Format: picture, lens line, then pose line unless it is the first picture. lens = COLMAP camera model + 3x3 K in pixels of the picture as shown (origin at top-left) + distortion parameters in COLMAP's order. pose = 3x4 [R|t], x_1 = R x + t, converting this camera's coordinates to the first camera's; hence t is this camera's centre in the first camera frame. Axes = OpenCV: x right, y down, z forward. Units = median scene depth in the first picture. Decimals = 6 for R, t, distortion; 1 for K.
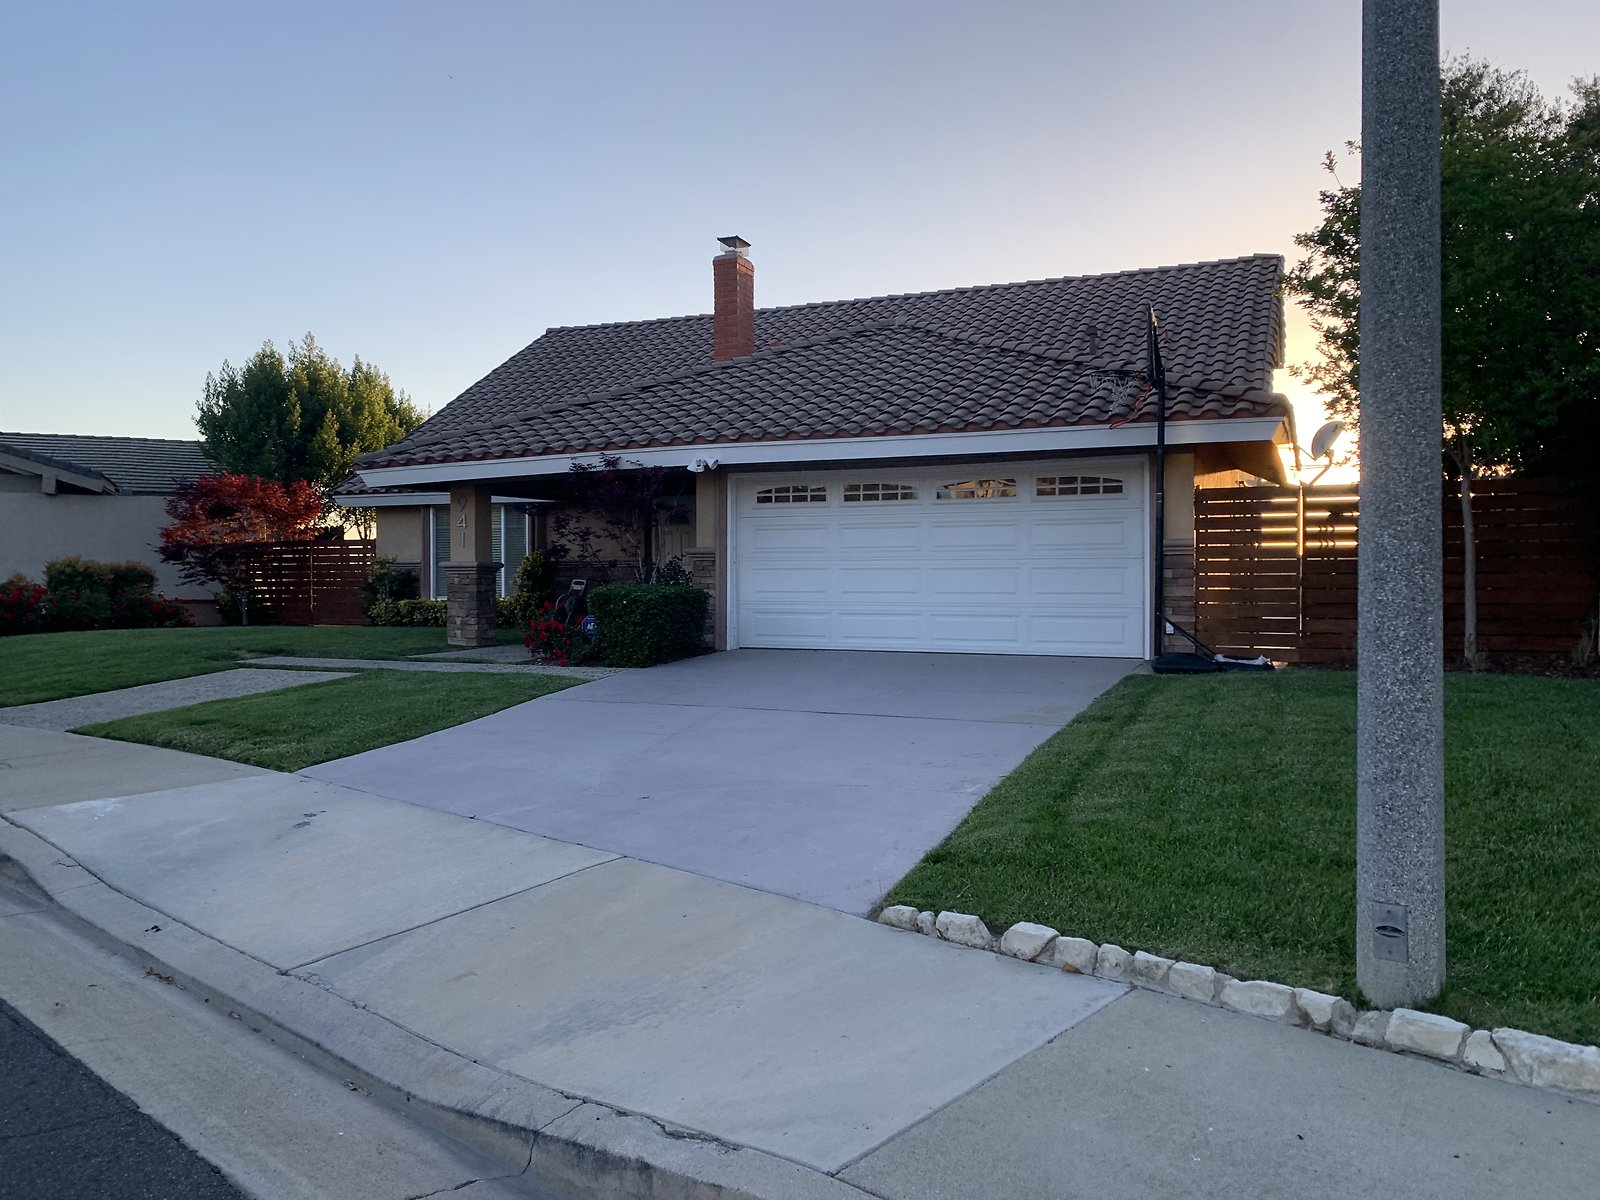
lens RADIAL K [[1222.7, 0, 802.1], [0, 1222.7, 600.1], [0, 0, 1]] dist [0.036043, -0.032963]
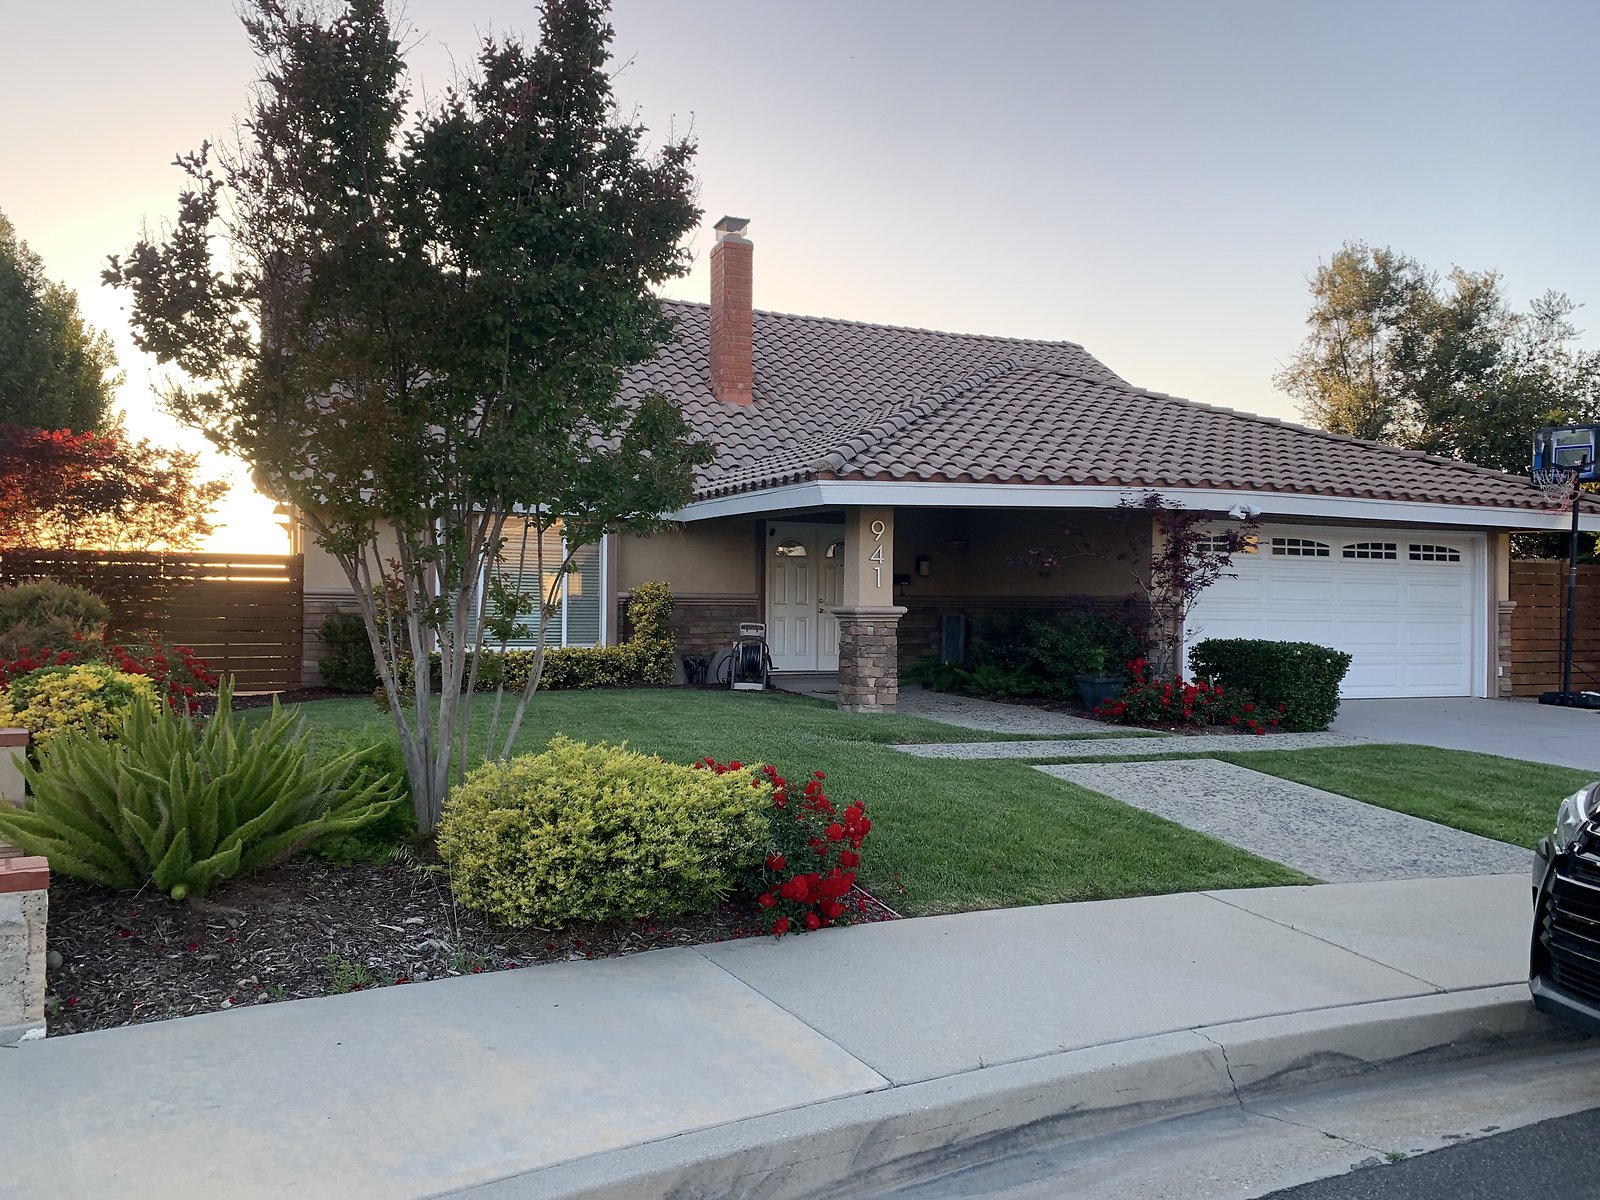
lens RADIAL K [[1222.7, 0, 798.5], [0, 1222.7, 607.4], [0, 0, 1]] dist [0.036043, -0.032963]
pose [[0.692085, 0.006845, 0.721784, -0.869473], [-0.001905, 0.999969, -0.007656, -0.024662], [-0.721814, 0.003924, 0.692076, 0.507104]]
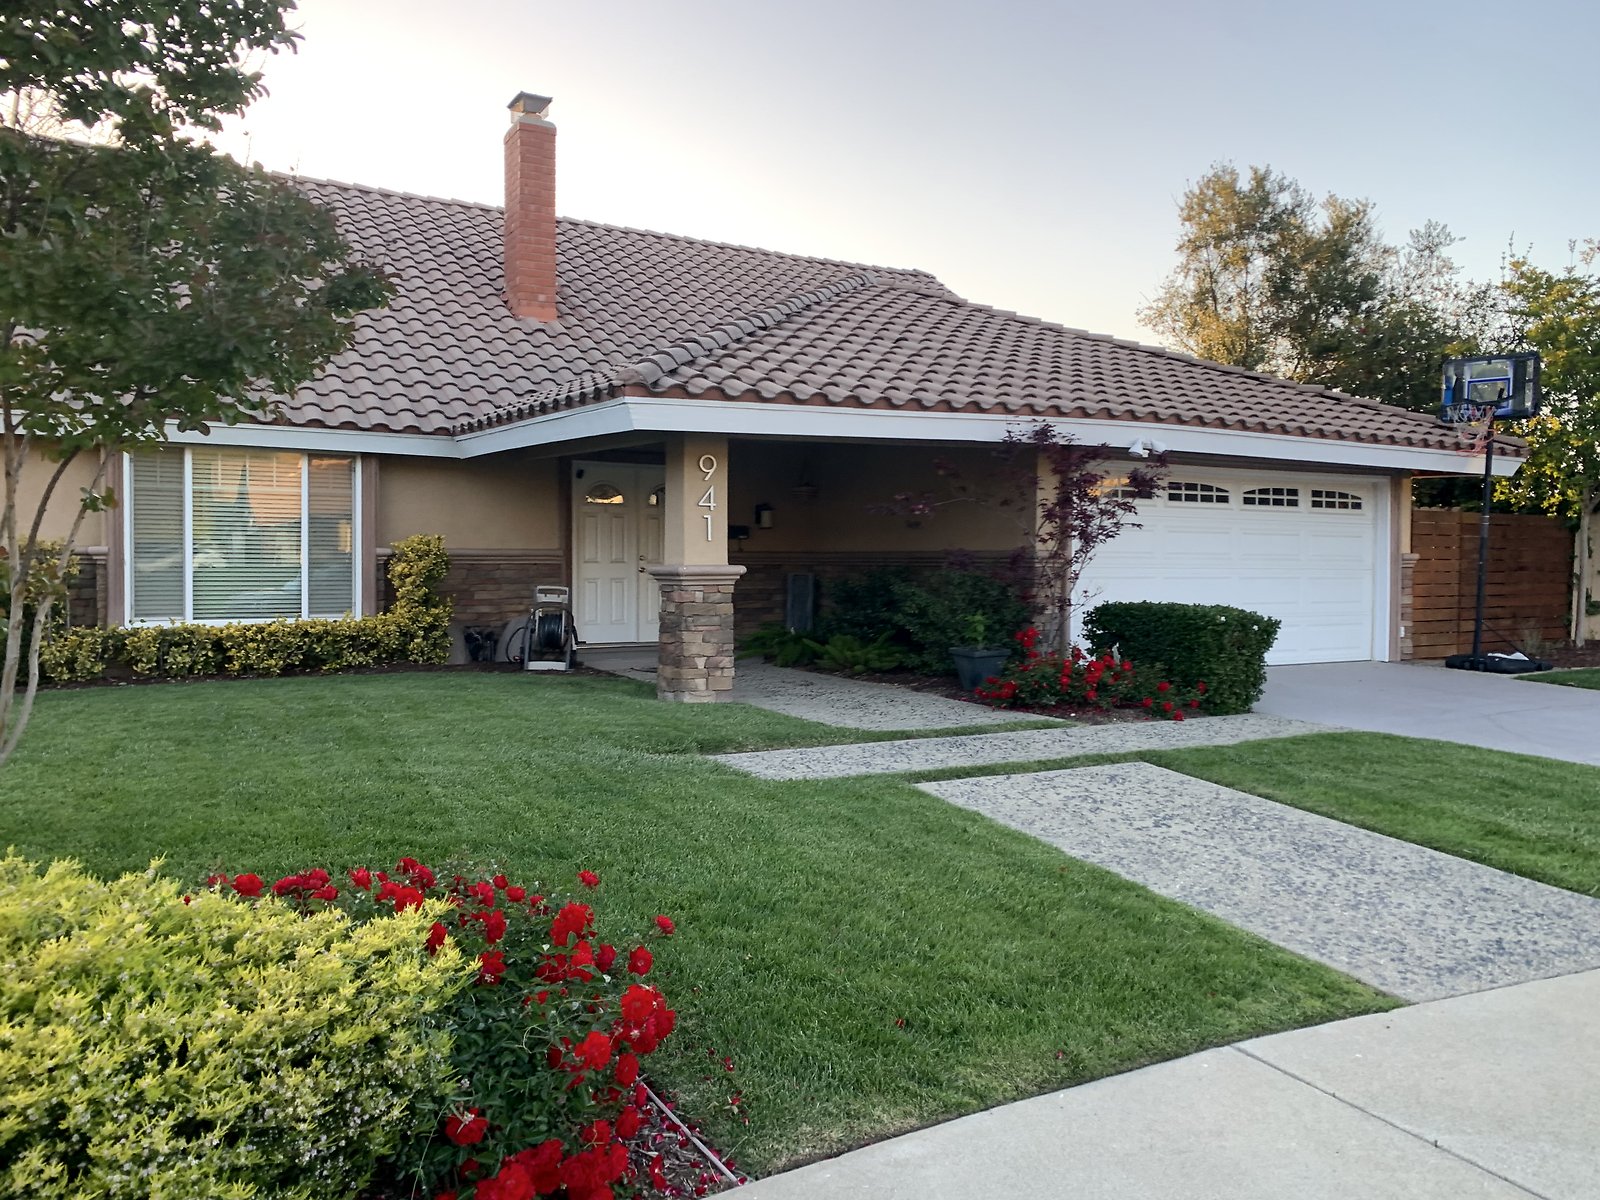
lens RADIAL K [[1222.7, 0, 801.9], [0, 1222.7, 592.4], [0, 0, 1]] dist [0.036043, -0.032963]
pose [[0.588813, -0.016753, 0.808096, -0.737122], [0.005220, 0.999843, 0.016925, -0.027816], [-0.808253, -0.005748, 0.588808, 0.612969]]
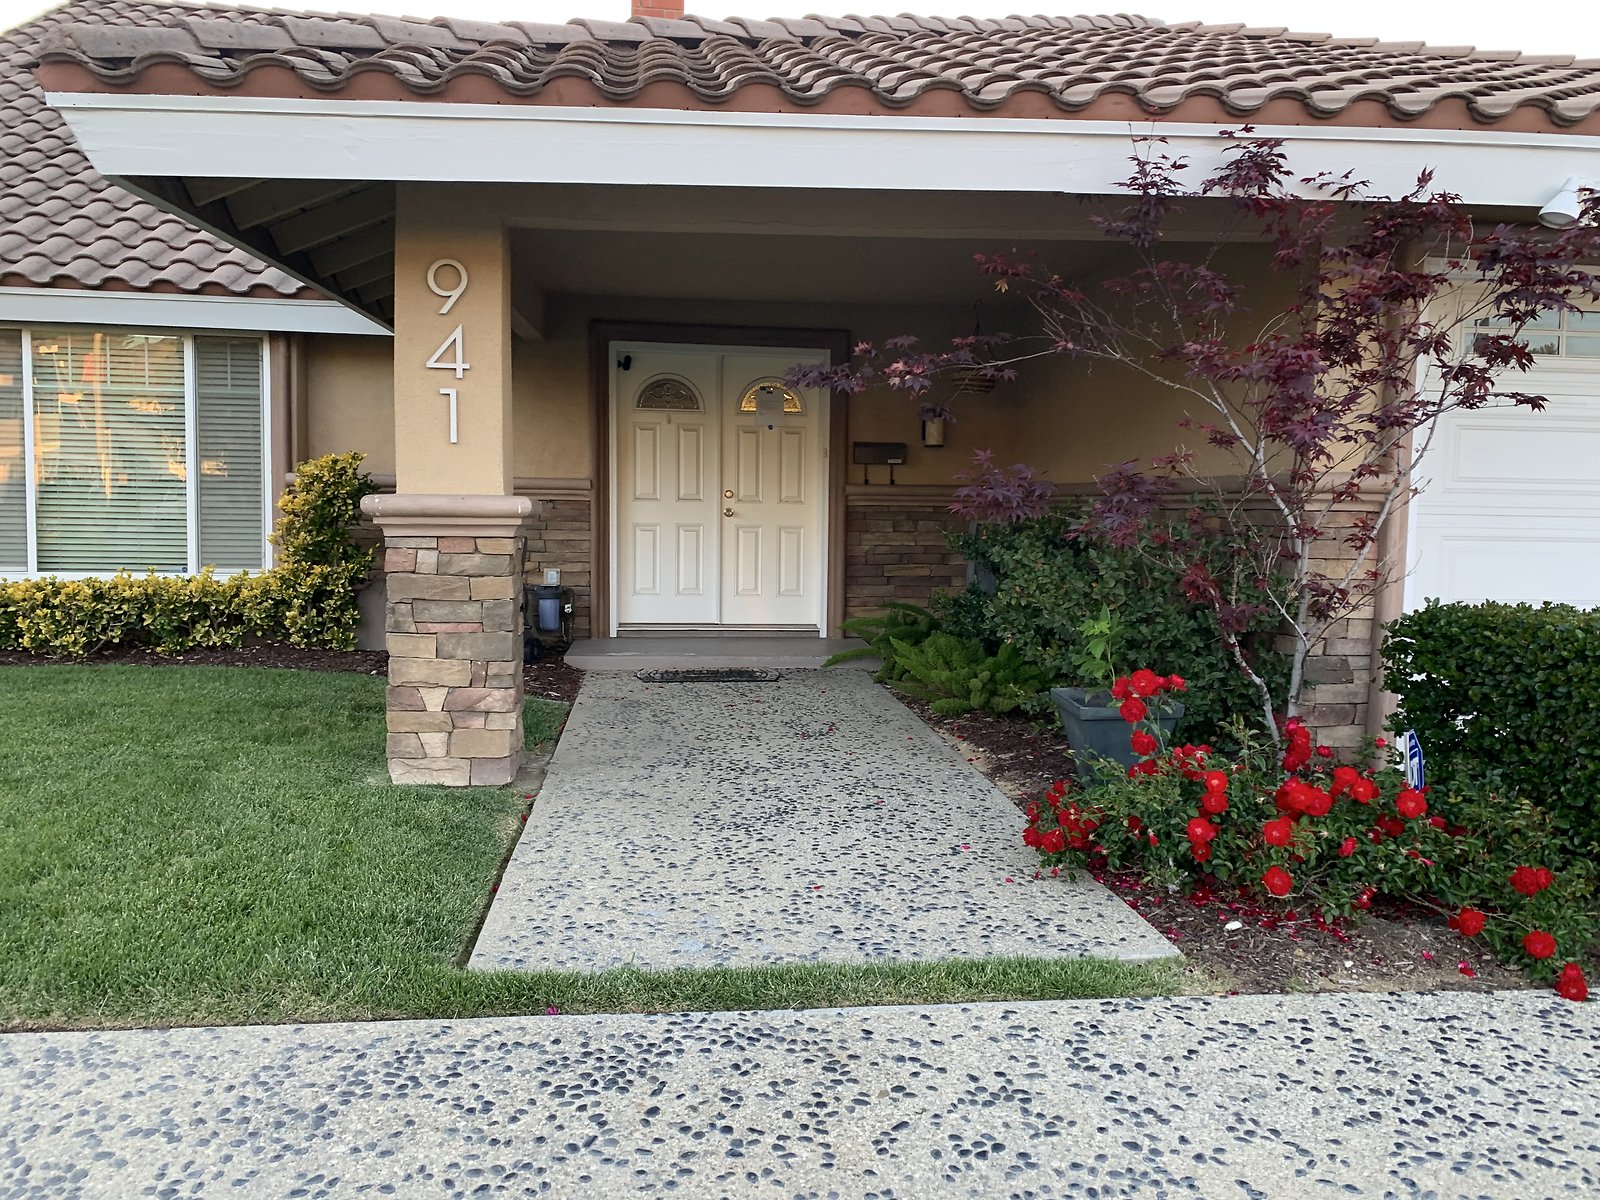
lens RADIAL K [[1222.7, 0, 813.5], [0, 1222.7, 587.0], [0, 0, 1]] dist [0.036043, -0.032963]
pose [[0.864846, -0.018535, 0.501694, -0.349788], [-0.009844, 0.998500, 0.053860, -0.026333], [-0.501940, -0.051520, 0.863367, 0.711729]]
